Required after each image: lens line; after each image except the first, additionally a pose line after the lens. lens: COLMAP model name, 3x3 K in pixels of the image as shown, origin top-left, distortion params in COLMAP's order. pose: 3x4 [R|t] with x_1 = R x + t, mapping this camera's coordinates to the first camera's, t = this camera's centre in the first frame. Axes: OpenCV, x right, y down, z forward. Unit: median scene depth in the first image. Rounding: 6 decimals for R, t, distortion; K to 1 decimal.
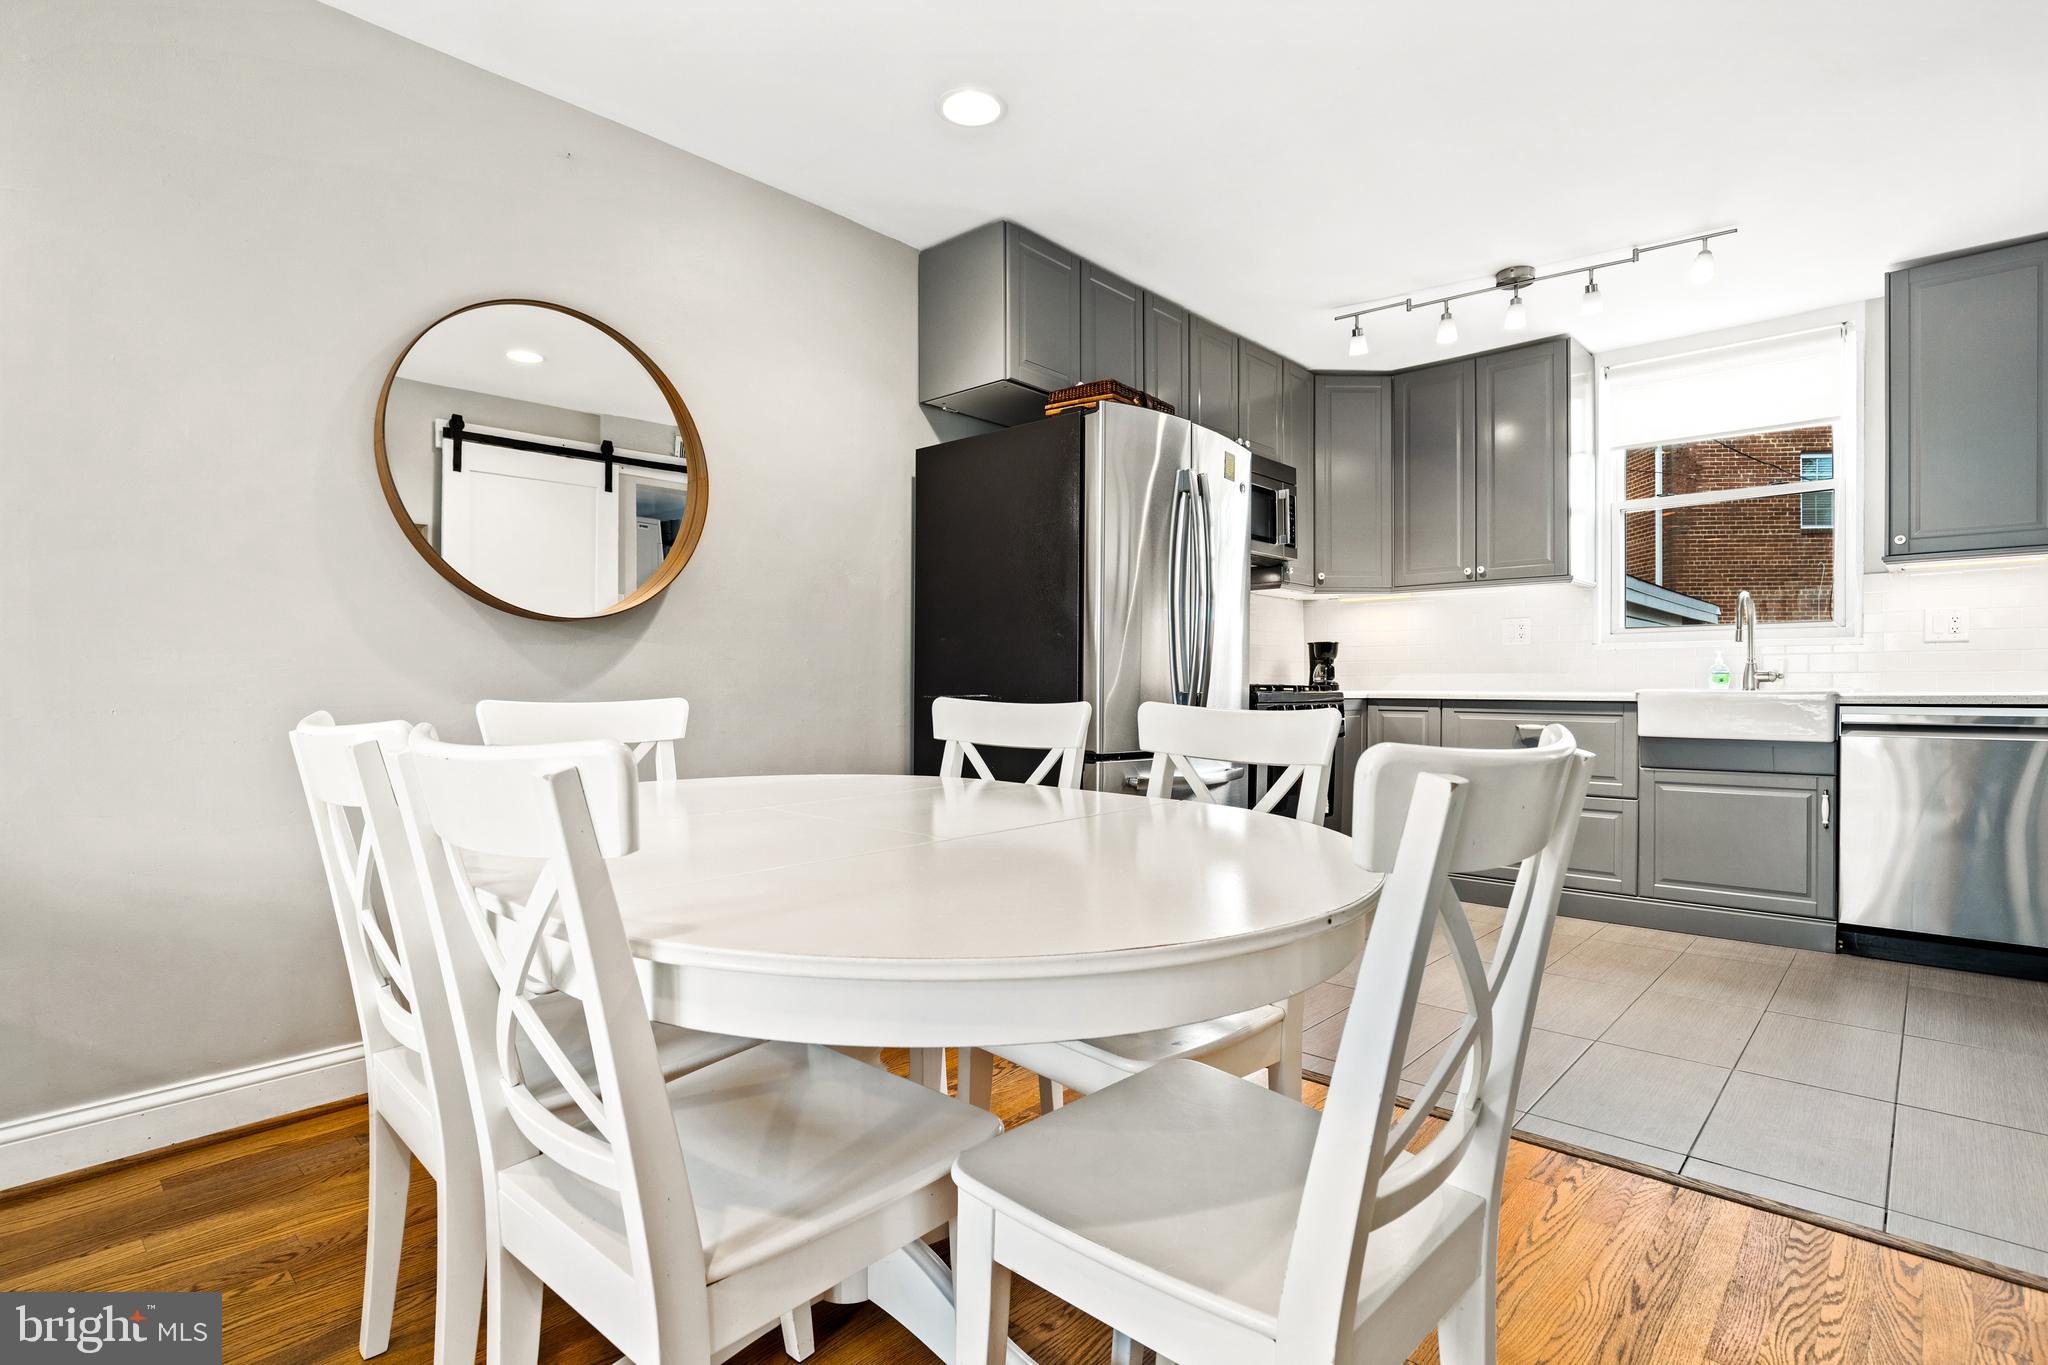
lens RADIAL K [[1017.7, 0, 1024.0], [0, 1017.7, 682.5], [0, 0, 1]] dist [0.002139, 0.000310]
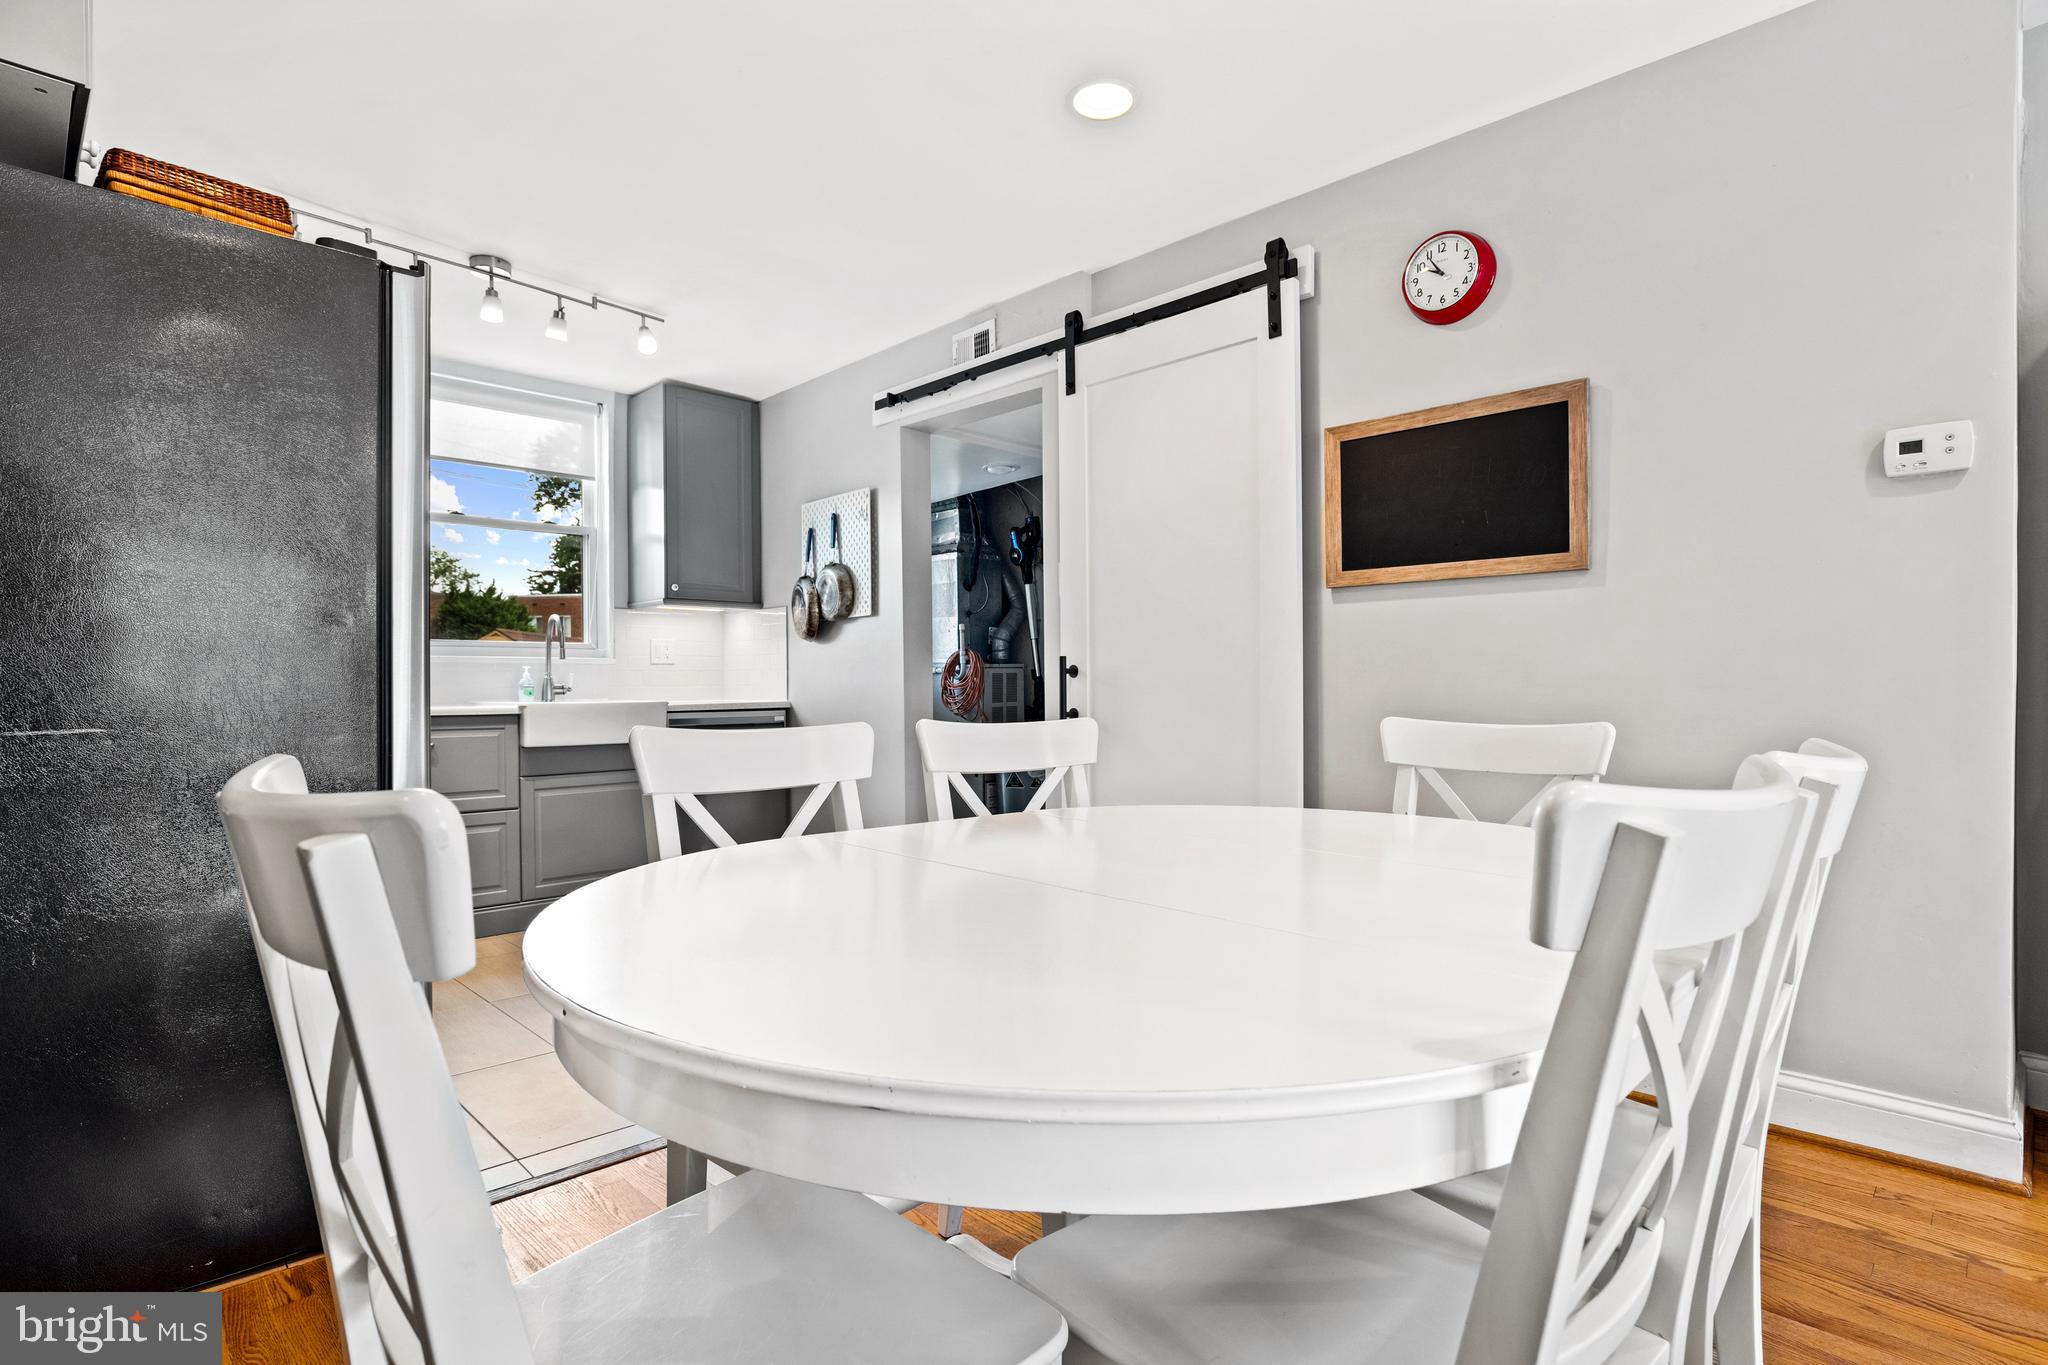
lens RADIAL K [[1017.7, 0, 1024.0], [0, 1017.7, 682.5], [0, 0, 1]] dist [0.002139, 0.000310]
pose [[0.042016, 0.006456, 0.999096, -0.697043], [0.006114, 0.999959, -0.006719, -0.006348], [-0.999098, 0.006391, 0.041975, 0.748979]]
